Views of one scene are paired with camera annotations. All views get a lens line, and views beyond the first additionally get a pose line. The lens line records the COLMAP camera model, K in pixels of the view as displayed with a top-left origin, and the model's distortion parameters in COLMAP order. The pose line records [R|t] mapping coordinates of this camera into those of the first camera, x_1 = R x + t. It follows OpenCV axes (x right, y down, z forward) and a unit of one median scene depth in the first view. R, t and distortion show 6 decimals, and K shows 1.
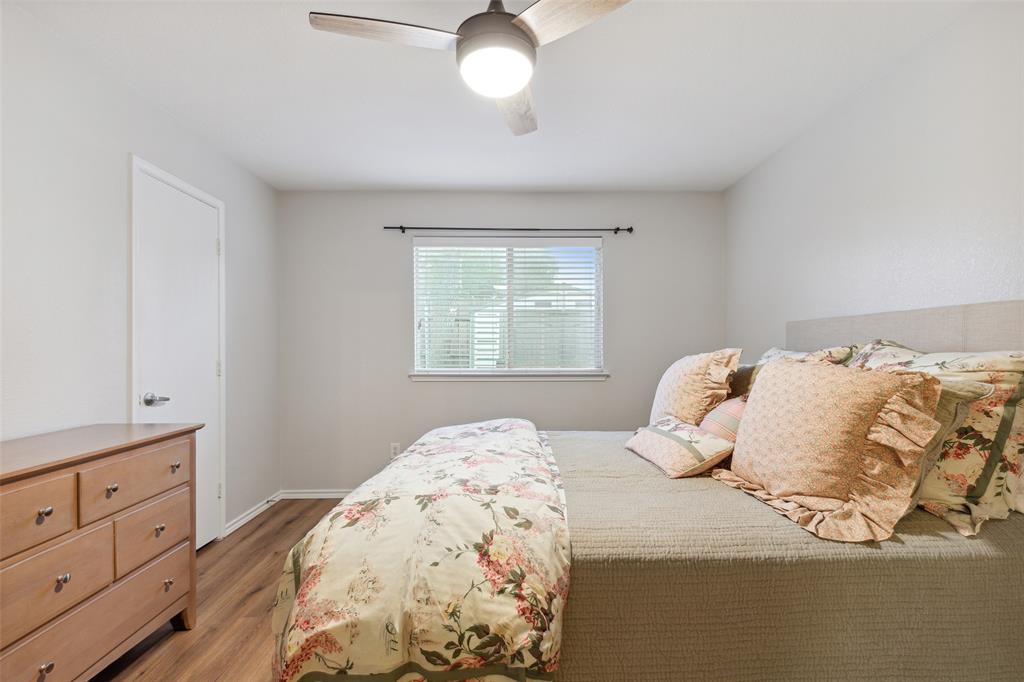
lens RADIAL K [[464.4, 0, 517.6], [0, 464.4, 349.2], [0, 0, 1]] dist [0.009989, -0.002752]
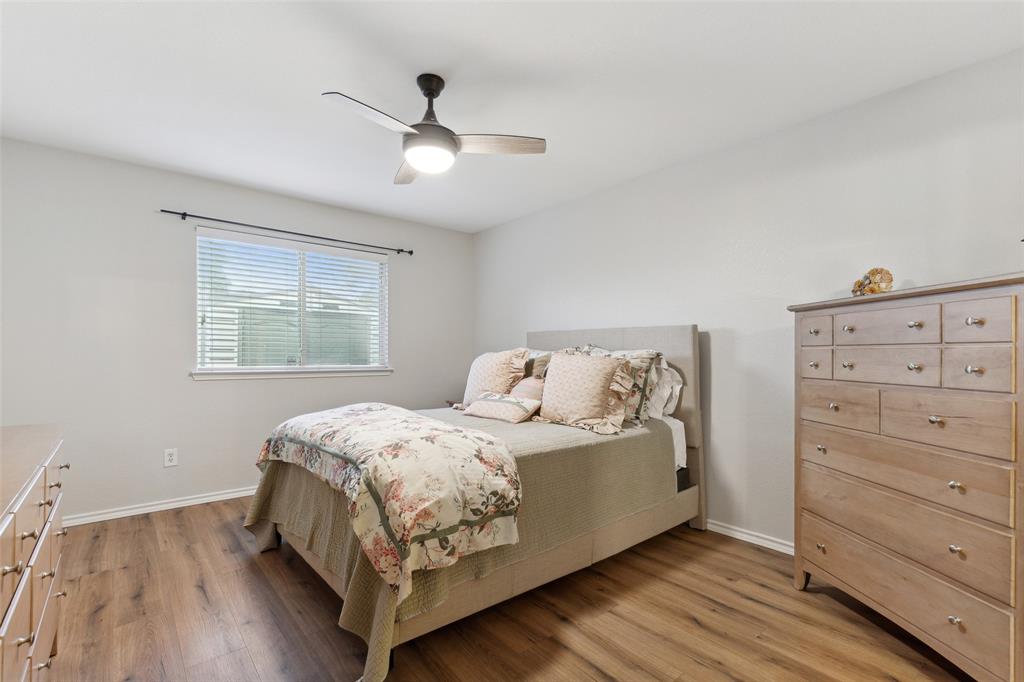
lens RADIAL K [[464.4, 0, 515.7], [0, 464.4, 346.6], [0, 0, 1]] dist [0.009989, -0.002752]
pose [[0.776341, 0.017031, 0.630083, -0.965031], [-0.008366, 0.999825, -0.016717, 0.036068], [-0.630257, 0.007706, 0.776348, -0.406681]]
